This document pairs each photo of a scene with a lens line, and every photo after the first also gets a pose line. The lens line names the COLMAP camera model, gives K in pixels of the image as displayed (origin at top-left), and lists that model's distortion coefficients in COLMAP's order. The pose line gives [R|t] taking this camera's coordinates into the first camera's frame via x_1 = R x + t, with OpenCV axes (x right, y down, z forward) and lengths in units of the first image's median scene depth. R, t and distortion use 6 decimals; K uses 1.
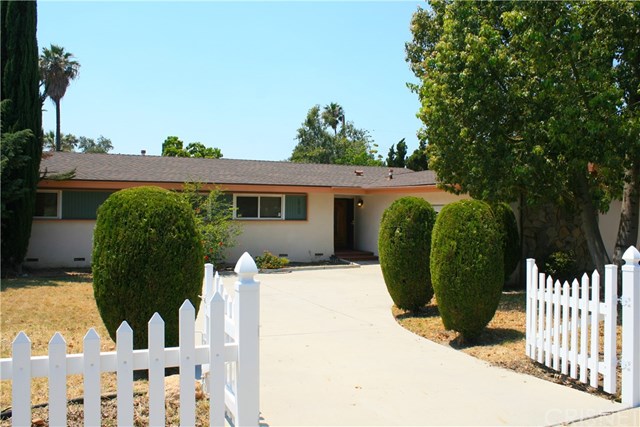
lens RADIAL K [[533.9, 0, 320.0], [0, 533.9, 213.5], [0, 0, 1]] dist [-0.166296, 0.136735]
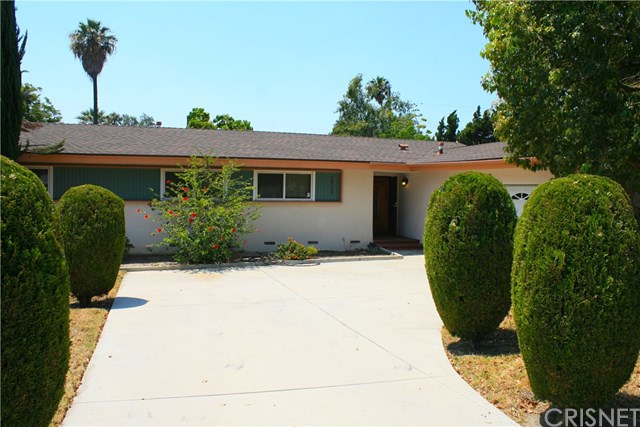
lens RADIAL K [[533.9, 0, 320.0], [0, 533.9, 213.5], [0, 0, 1]] dist [-0.166296, 0.136735]
pose [[0.996038, 0.008832, -0.088492, 0.018487], [-0.005324, 0.999193, 0.039803, -0.002264], [0.088772, -0.039174, 0.995281, 0.157093]]
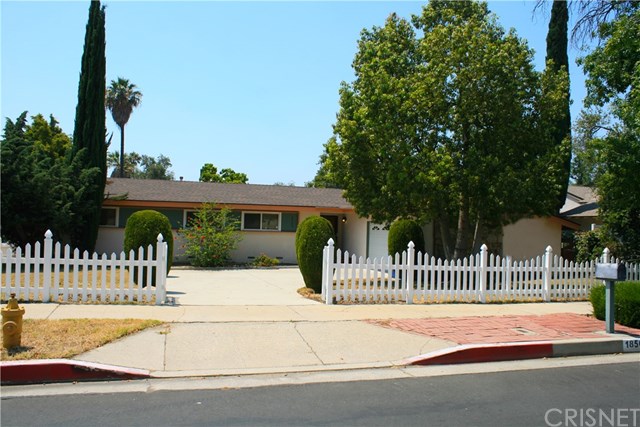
lens RADIAL K [[533.9, 0, 320.0], [0, 533.9, 213.5], [0, 0, 1]] dist [-0.166296, 0.136735]
pose [[0.993946, 0.014345, -0.108931, 0.181174], [-0.017535, 0.999443, -0.028379, 0.003560], [0.108463, 0.030117, 0.993644, -0.323163]]
